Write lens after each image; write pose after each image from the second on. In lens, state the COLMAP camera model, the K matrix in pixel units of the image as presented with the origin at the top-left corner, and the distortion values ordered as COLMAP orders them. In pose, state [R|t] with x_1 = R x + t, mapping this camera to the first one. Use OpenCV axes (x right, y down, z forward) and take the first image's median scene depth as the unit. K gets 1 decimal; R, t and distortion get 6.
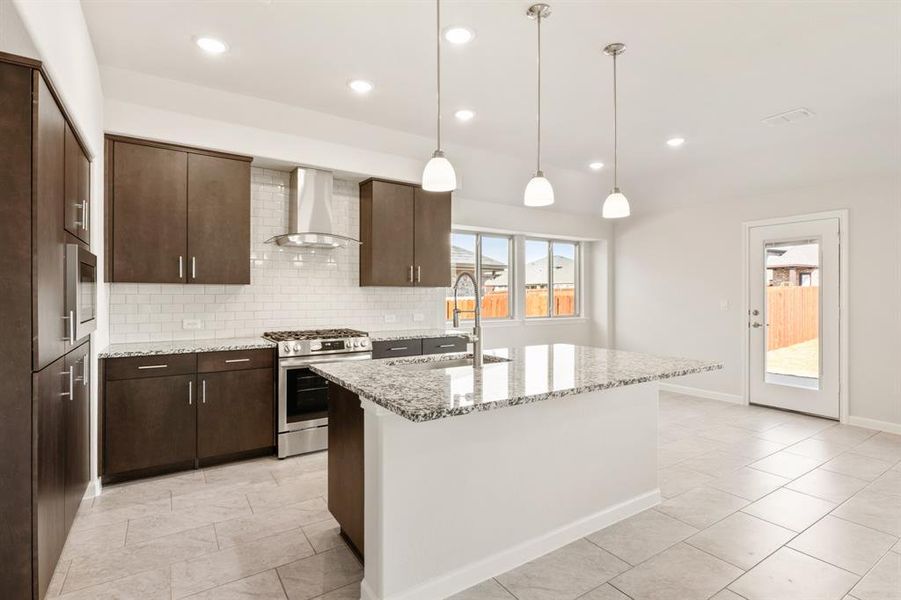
lens RADIAL K [[435.3, 0, 447.1], [0, 435.3, 295.0], [0, 0, 1]] dist [0.000881, 0.000295]
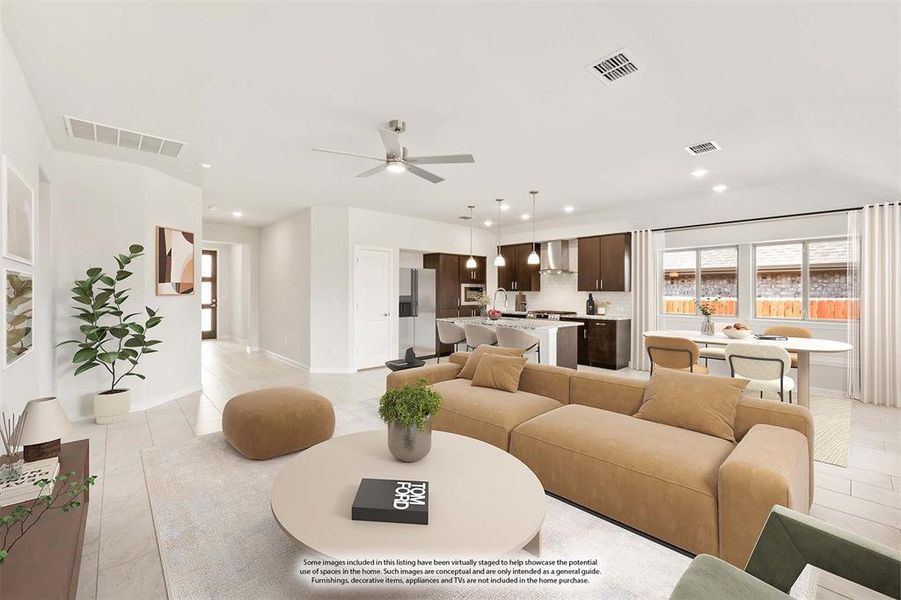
lens RADIAL K [[372.3, 0, 489.8], [0, 372.3, 289.9], [0, 0, 1]] dist [-0.000575, 0.000015]
pose [[0.232080, -0.004640, -0.972686, 1.767234], [-0.004310, 0.999974, -0.005798, -0.018875], [0.972687, 0.005538, 0.232054, 0.251082]]
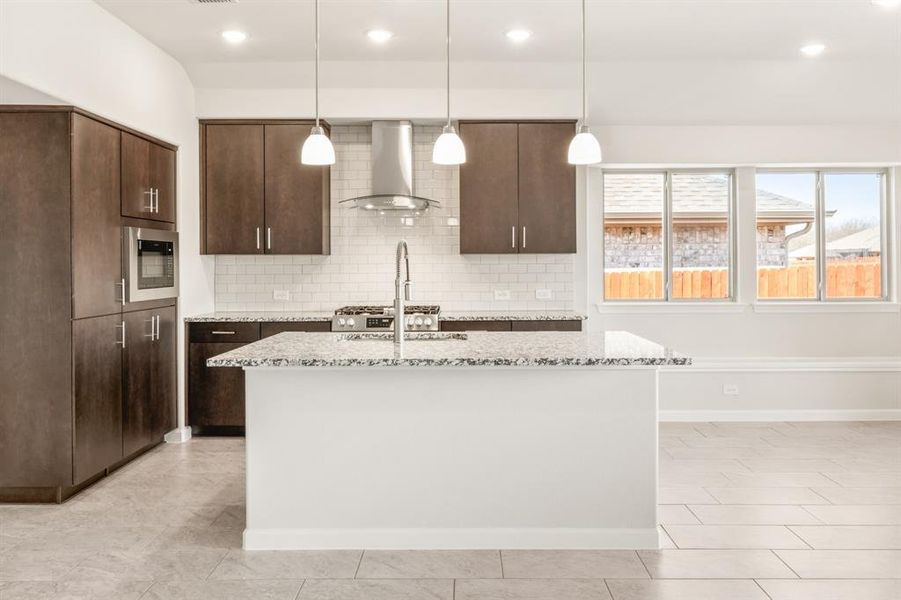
lens RADIAL K [[723.2, 0, 475.0], [0, 723.2, 266.5], [0, 0, 1]] dist [-0.001878, 0.001745]
pose [[0.841090, -0.002905, -0.540887, 0.723919], [0.005000, 0.999985, 0.002405, 0.000048], [0.540872, -0.004727, 0.841092, -0.148036]]
